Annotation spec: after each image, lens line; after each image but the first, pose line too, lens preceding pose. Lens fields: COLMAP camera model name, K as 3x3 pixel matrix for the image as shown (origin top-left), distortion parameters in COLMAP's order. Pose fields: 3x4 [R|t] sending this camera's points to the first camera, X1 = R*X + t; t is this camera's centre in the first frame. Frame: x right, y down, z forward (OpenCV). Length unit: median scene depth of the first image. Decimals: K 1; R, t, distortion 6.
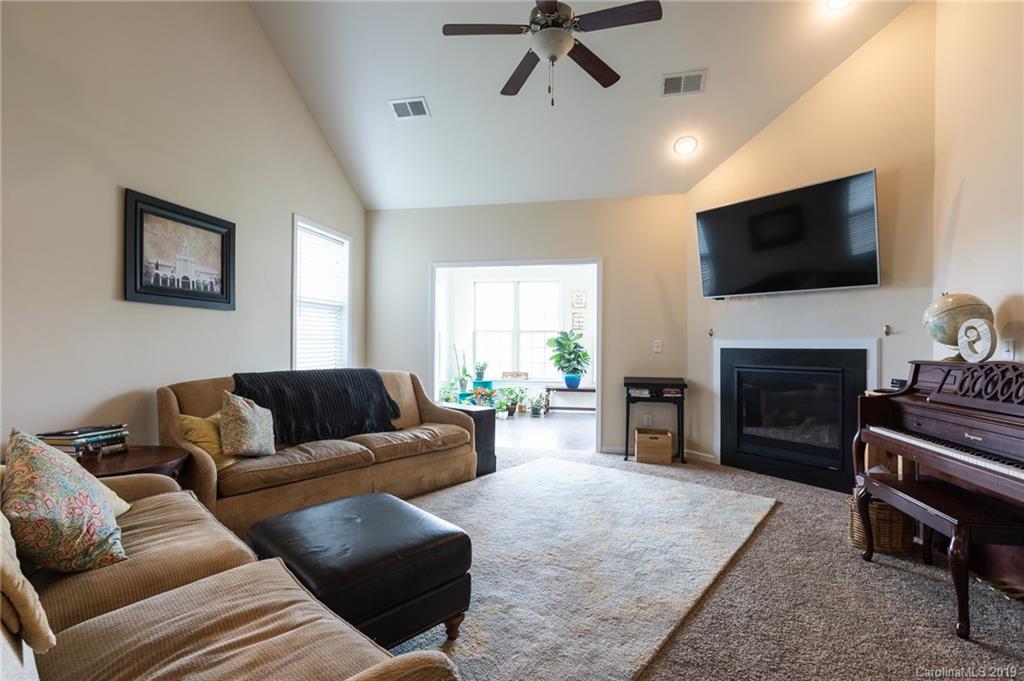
lens RADIAL K [[481.2, 0, 509.7], [0, 481.2, 344.2], [0, 0, 1]] dist [-0.004545, -0.000011]
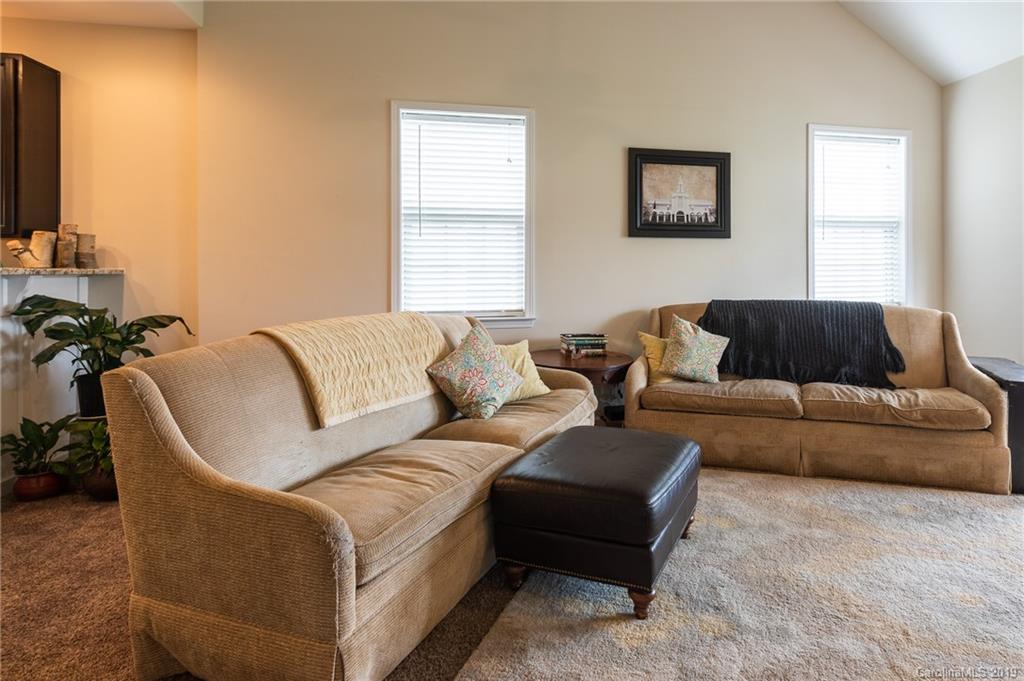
lens RADIAL K [[481.2, 0, 480.0], [0, 481.2, 269.2], [0, 0, 1]] dist [-0.004545, -0.000011]
pose [[0.394509, -0.009752, -0.918840, 0.181143], [0.005674, 0.999950, -0.008177, 0.000574], [0.918875, -0.001988, 0.394545, 0.132912]]
